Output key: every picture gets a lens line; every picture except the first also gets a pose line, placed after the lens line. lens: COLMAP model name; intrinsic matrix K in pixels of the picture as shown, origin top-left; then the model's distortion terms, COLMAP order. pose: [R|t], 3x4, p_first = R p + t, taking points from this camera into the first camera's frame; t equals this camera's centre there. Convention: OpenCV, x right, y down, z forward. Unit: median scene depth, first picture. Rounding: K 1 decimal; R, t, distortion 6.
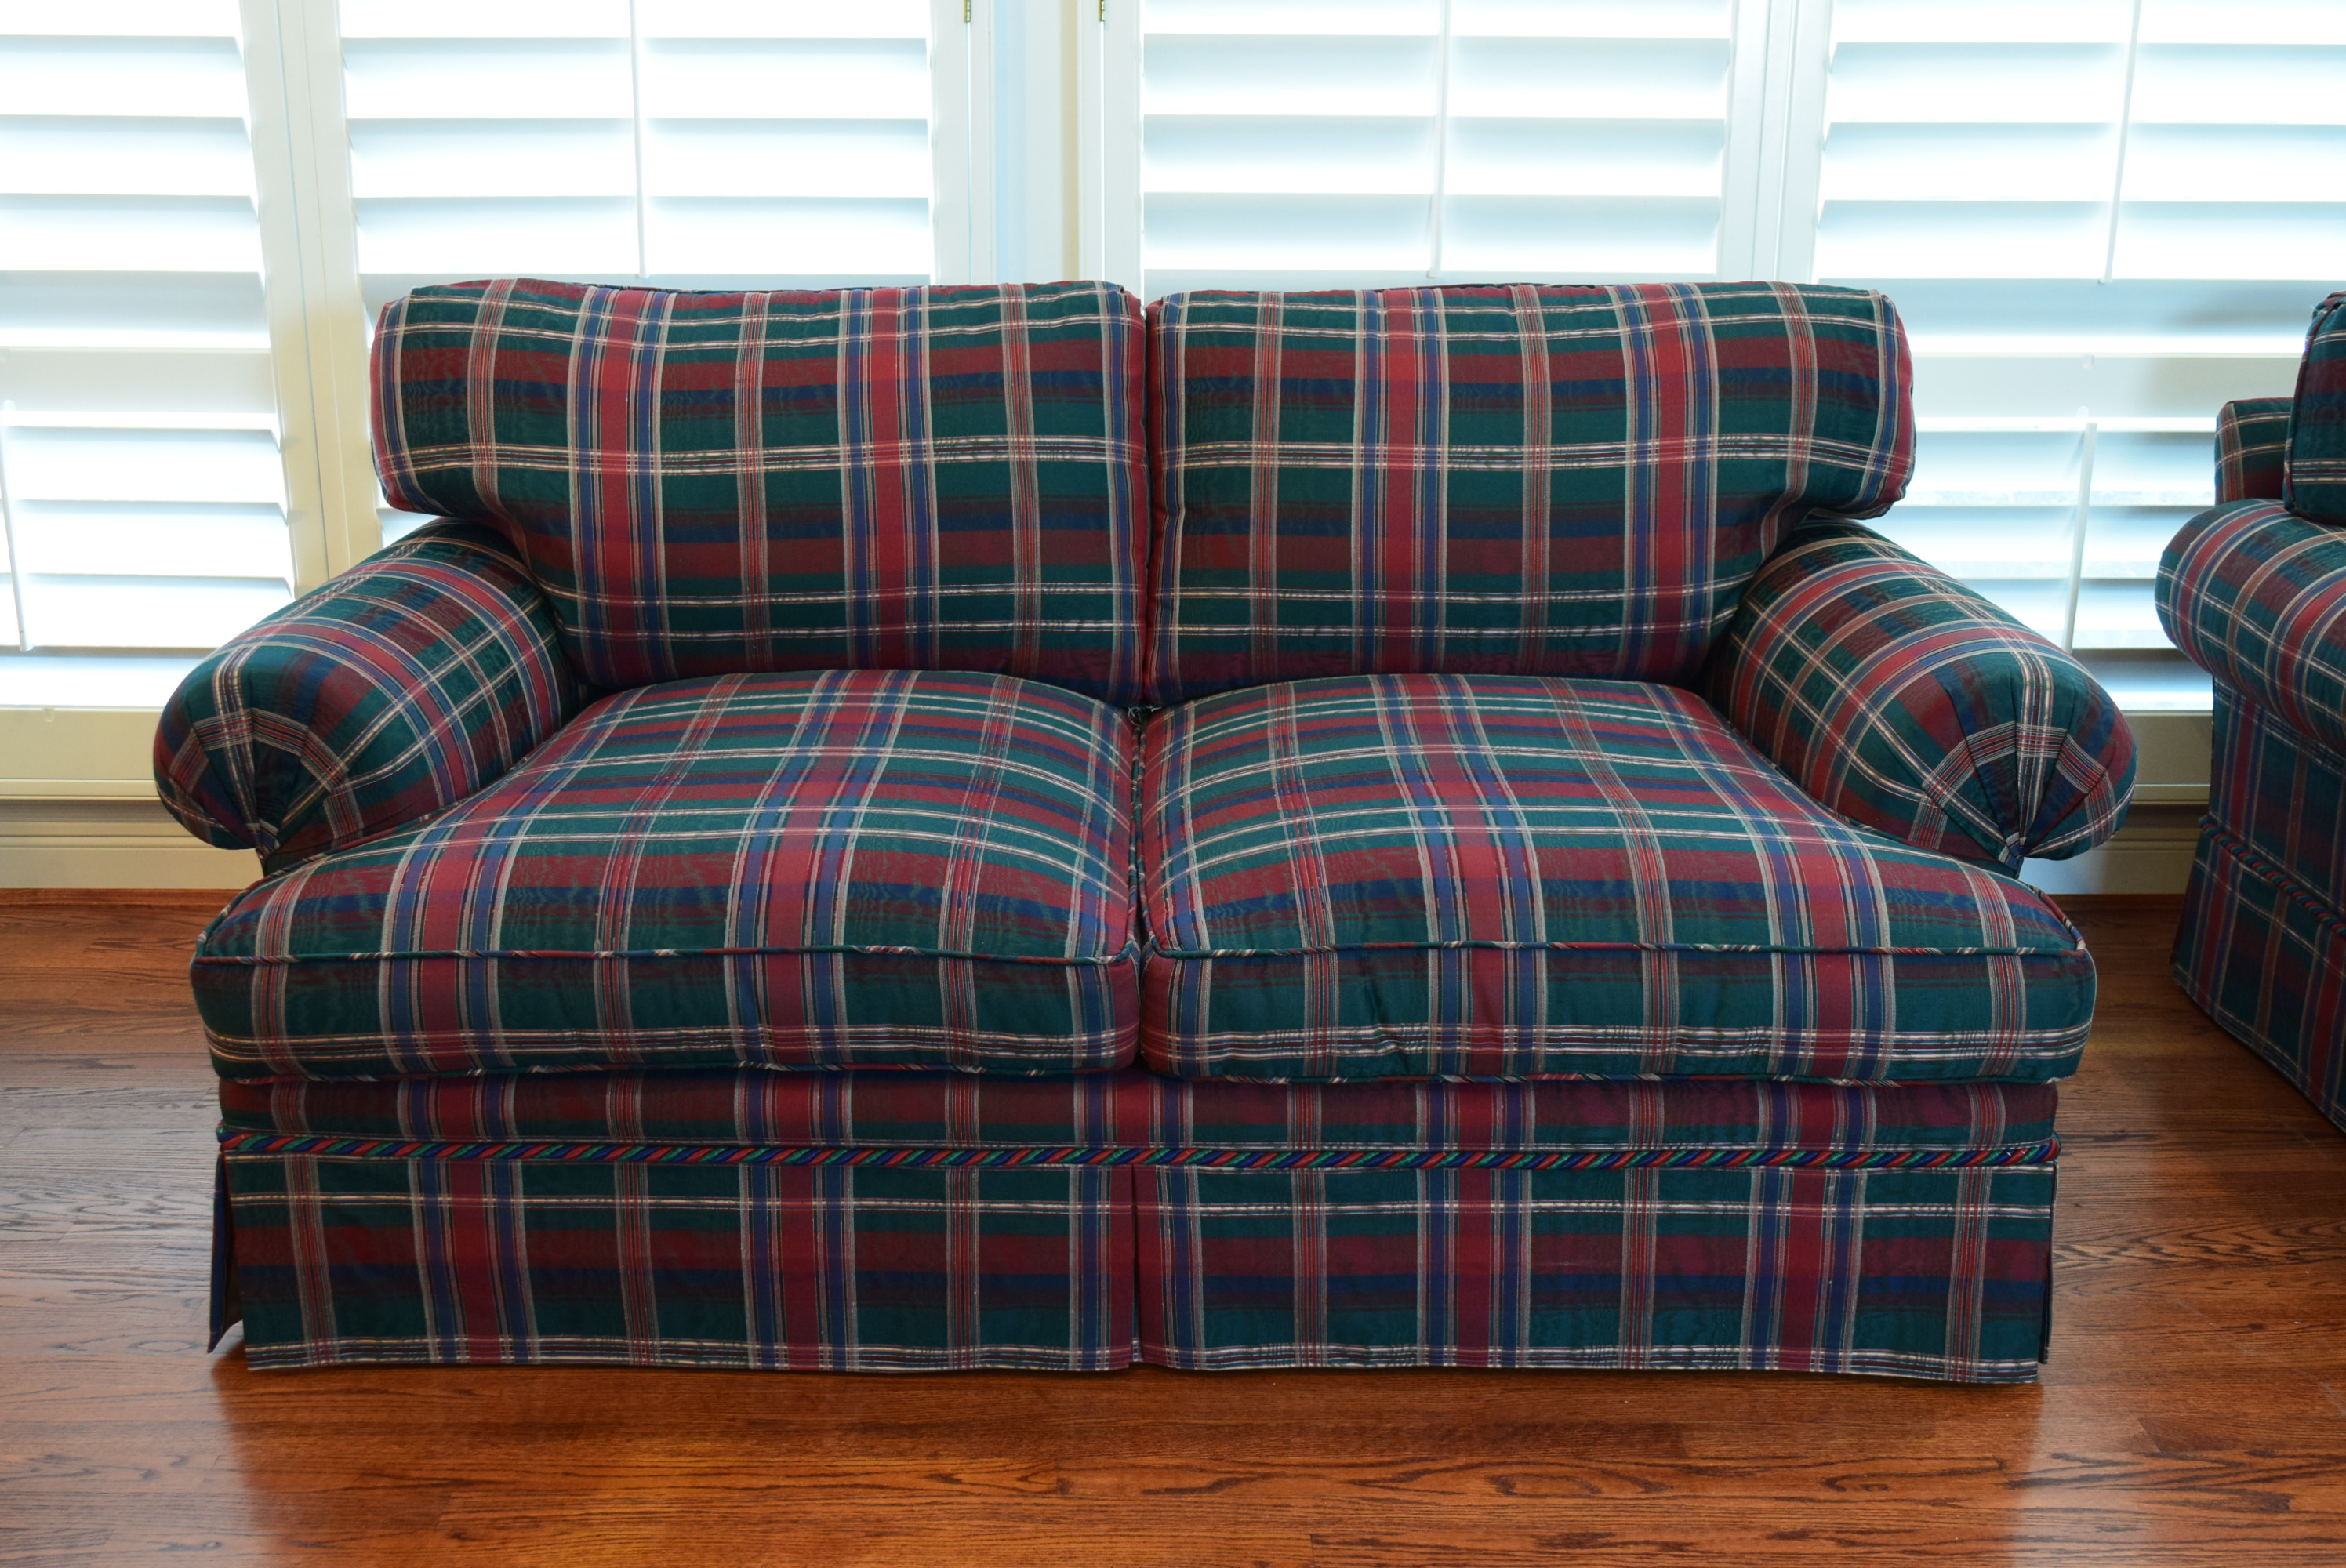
lens RADIAL K [[2412.3, 0, 1161.1], [0, 2412.3, 792.7], [0, 0, 1]] dist [-0.012723, -0.008336]
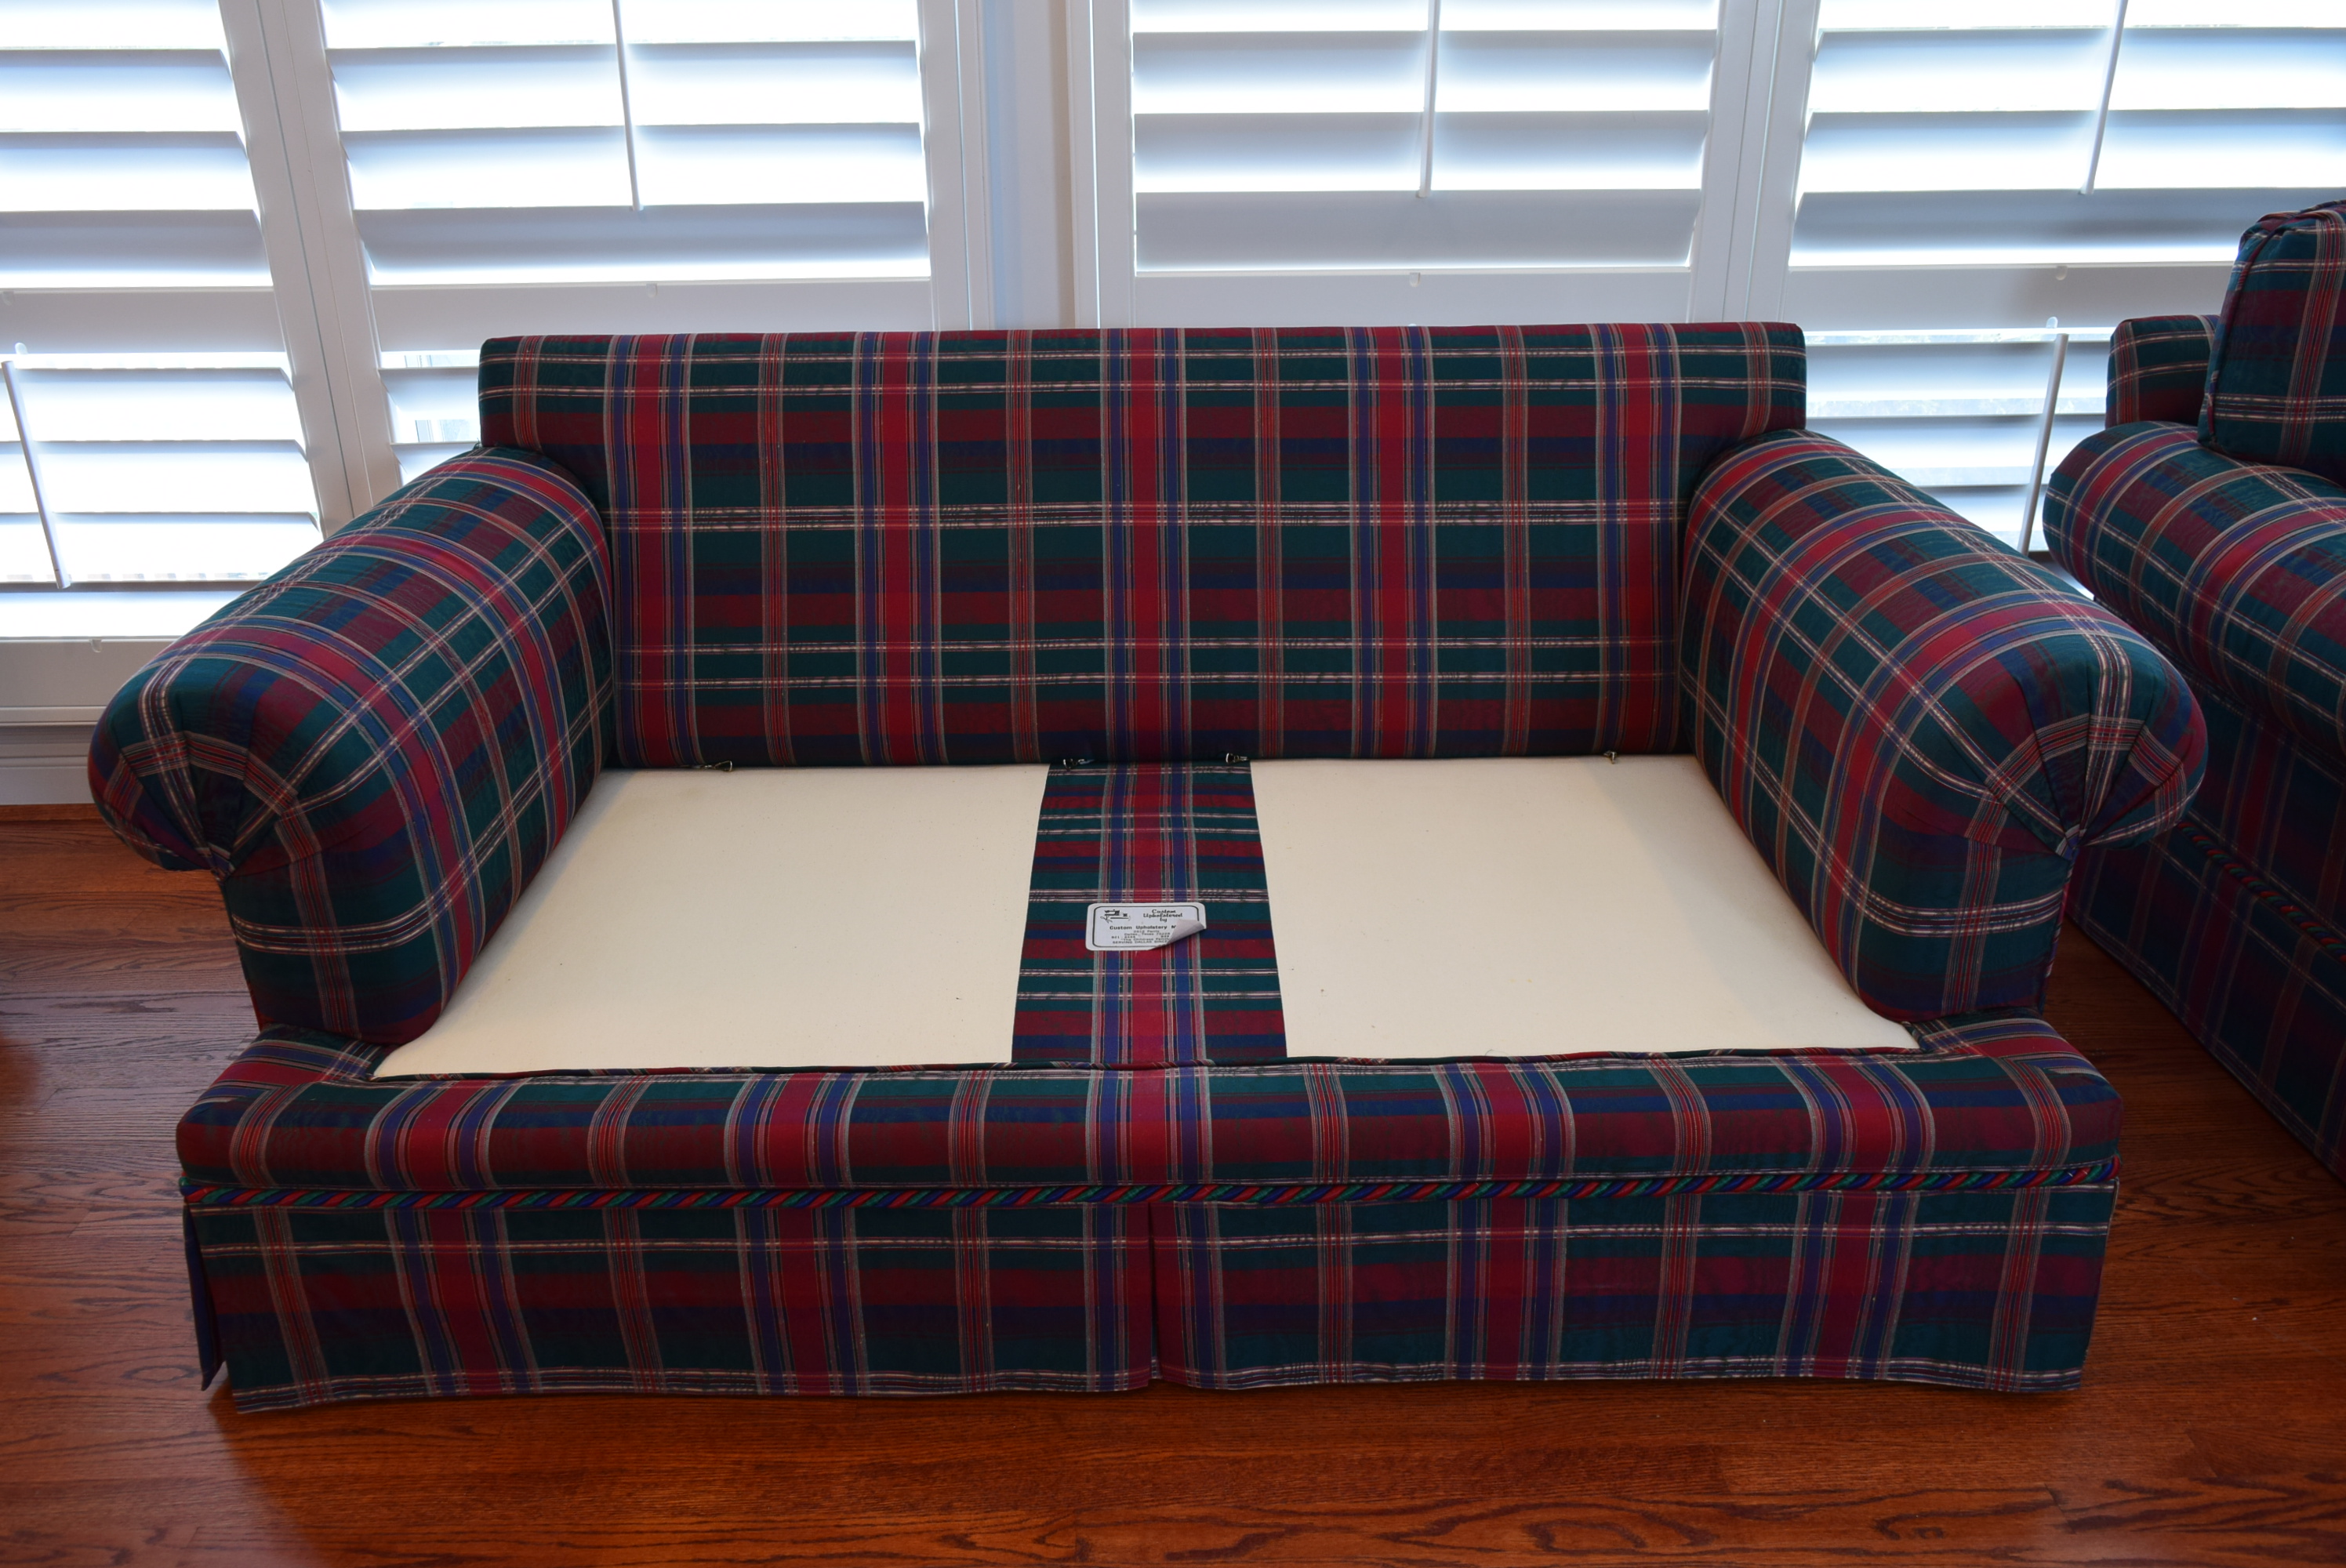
lens RADIAL K [[1822.9, 0, 1163.9], [0, 1822.9, 789.0], [0, 0, 1]] dist [-0.016837, 0.006363]
pose [[0.999809, -0.017488, 0.008680, -0.009172], [0.016223, 0.991512, 0.128996, -0.096988], [-0.010862, -0.128831, 0.991607, 0.305385]]
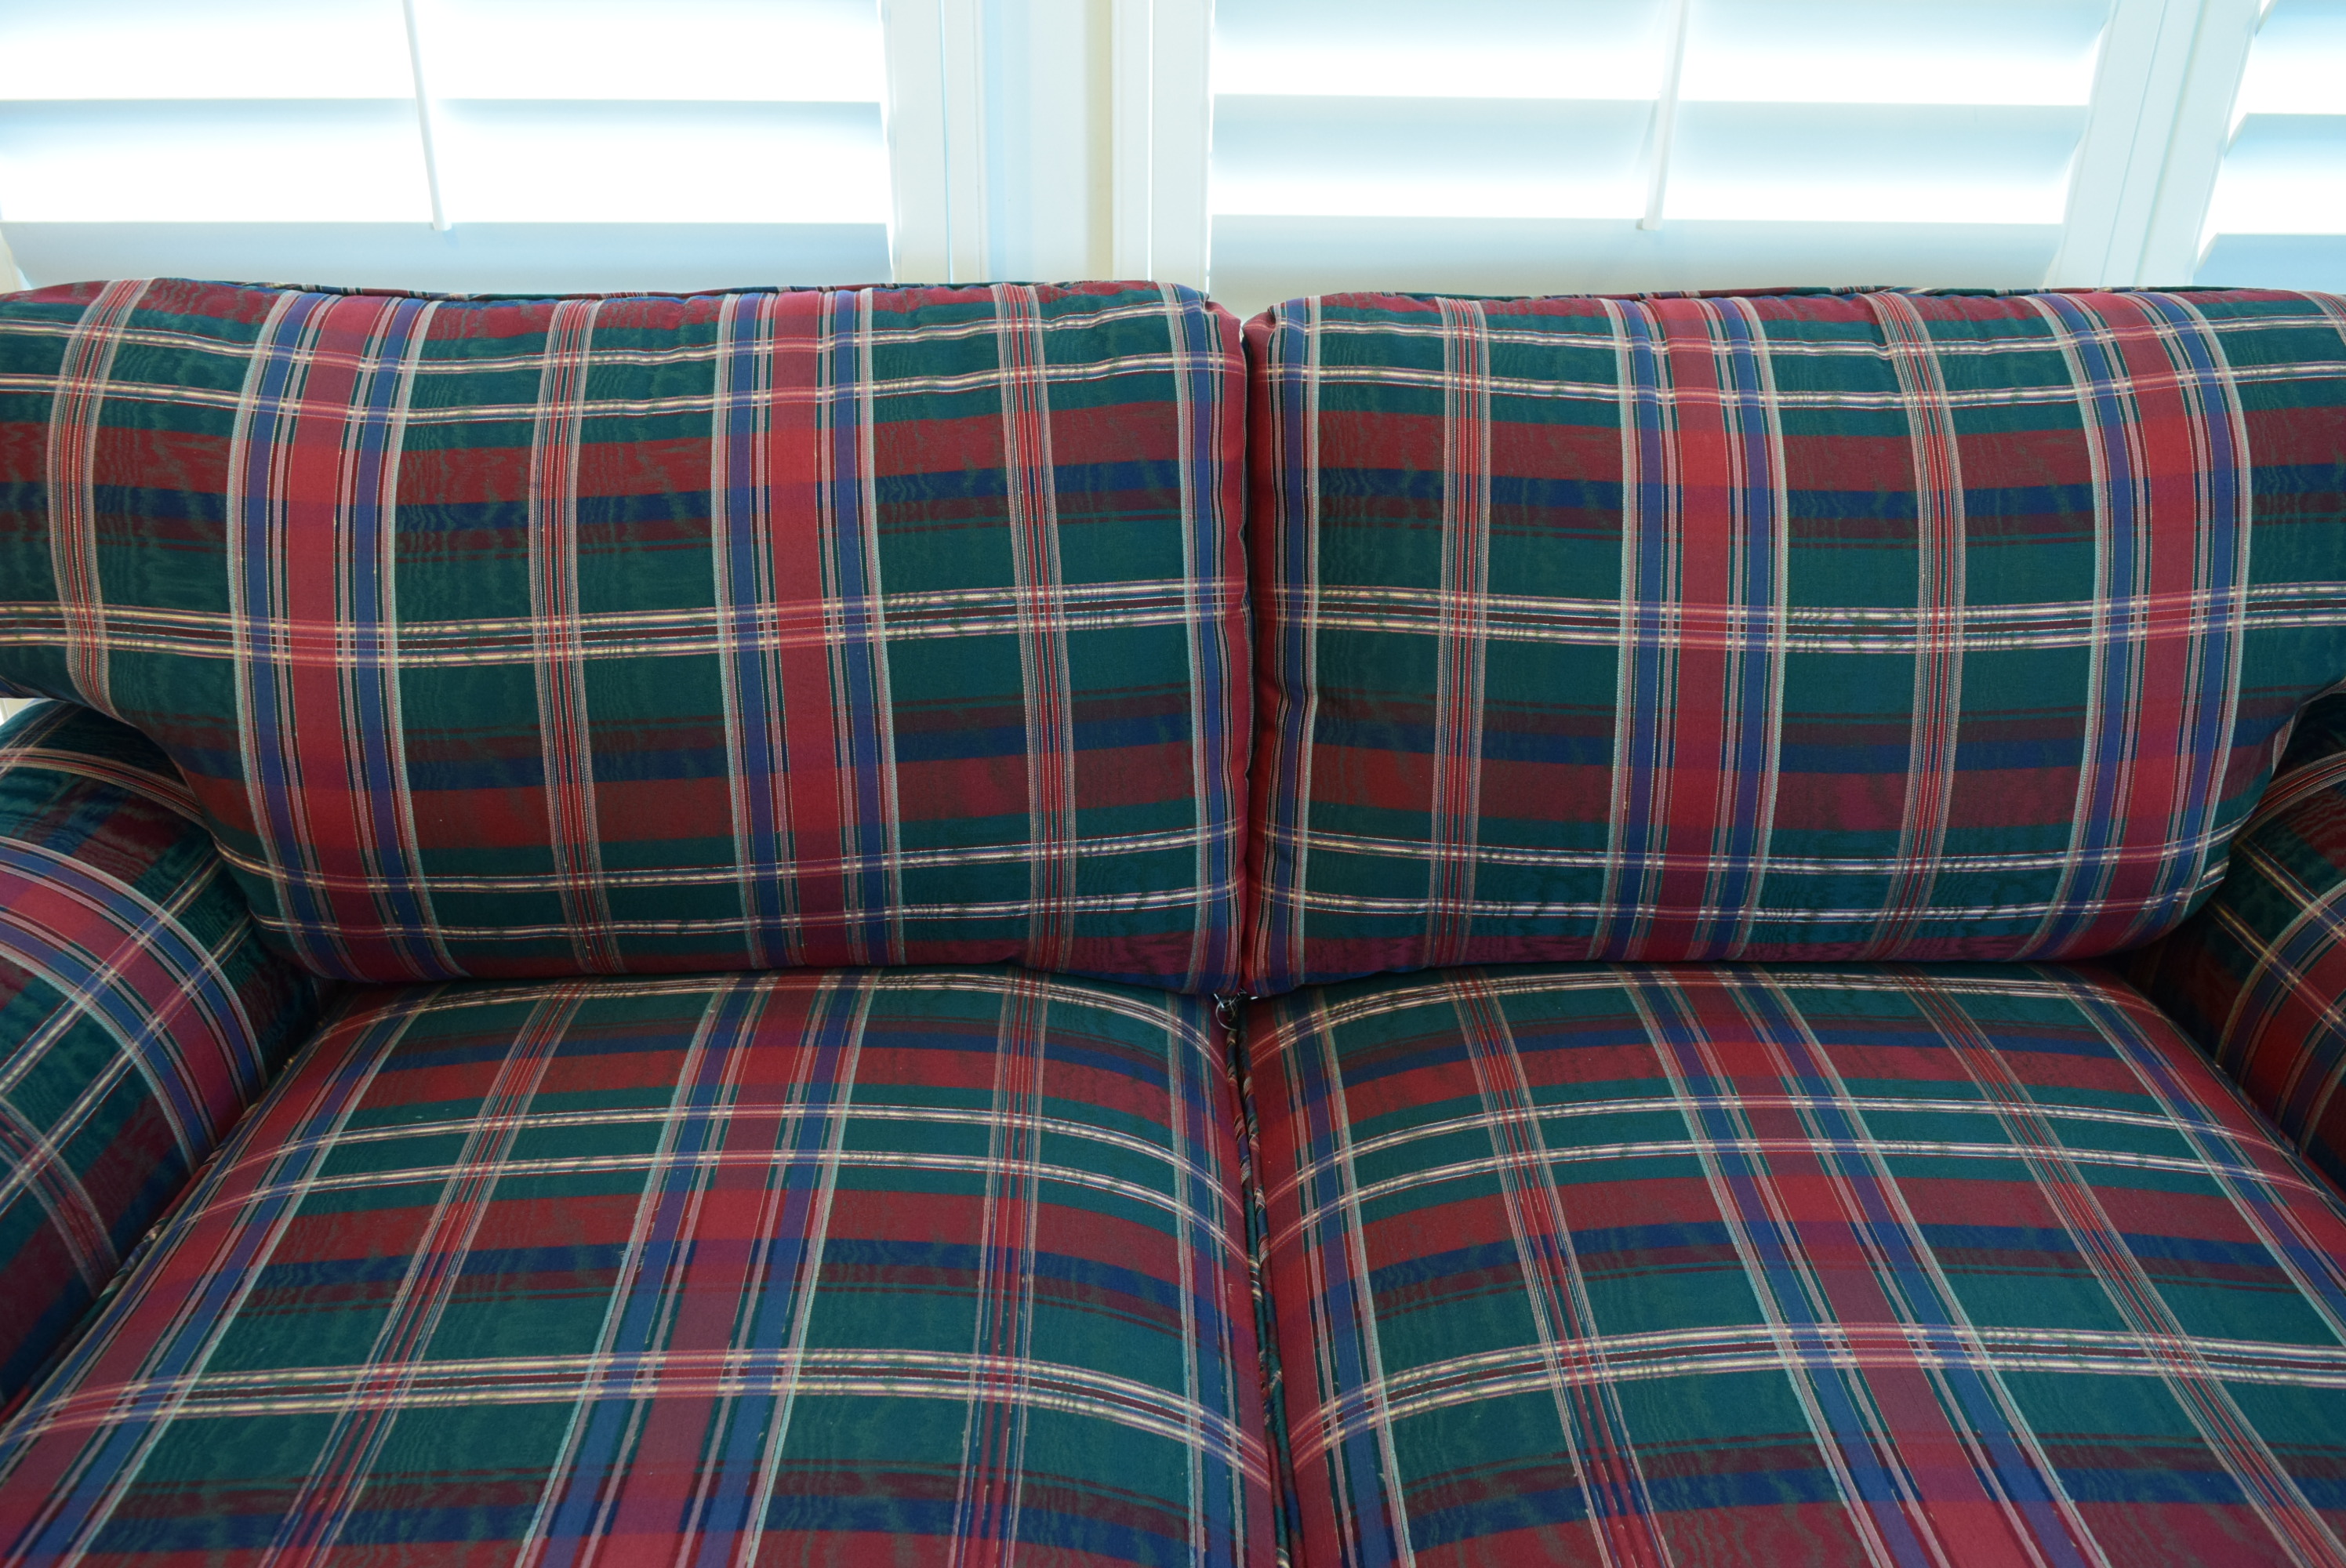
lens RADIAL K [[1822.9, 0, 1163.9], [0, 1822.9, 789.0], [0, 0, 1]] dist [-0.016837, 0.006363]
pose [[0.999644, -0.004745, 0.026271, -0.048791], [0.000020, 0.984208, 0.177013, -0.215363], [-0.026696, -0.176949, 0.983858, 0.691631]]
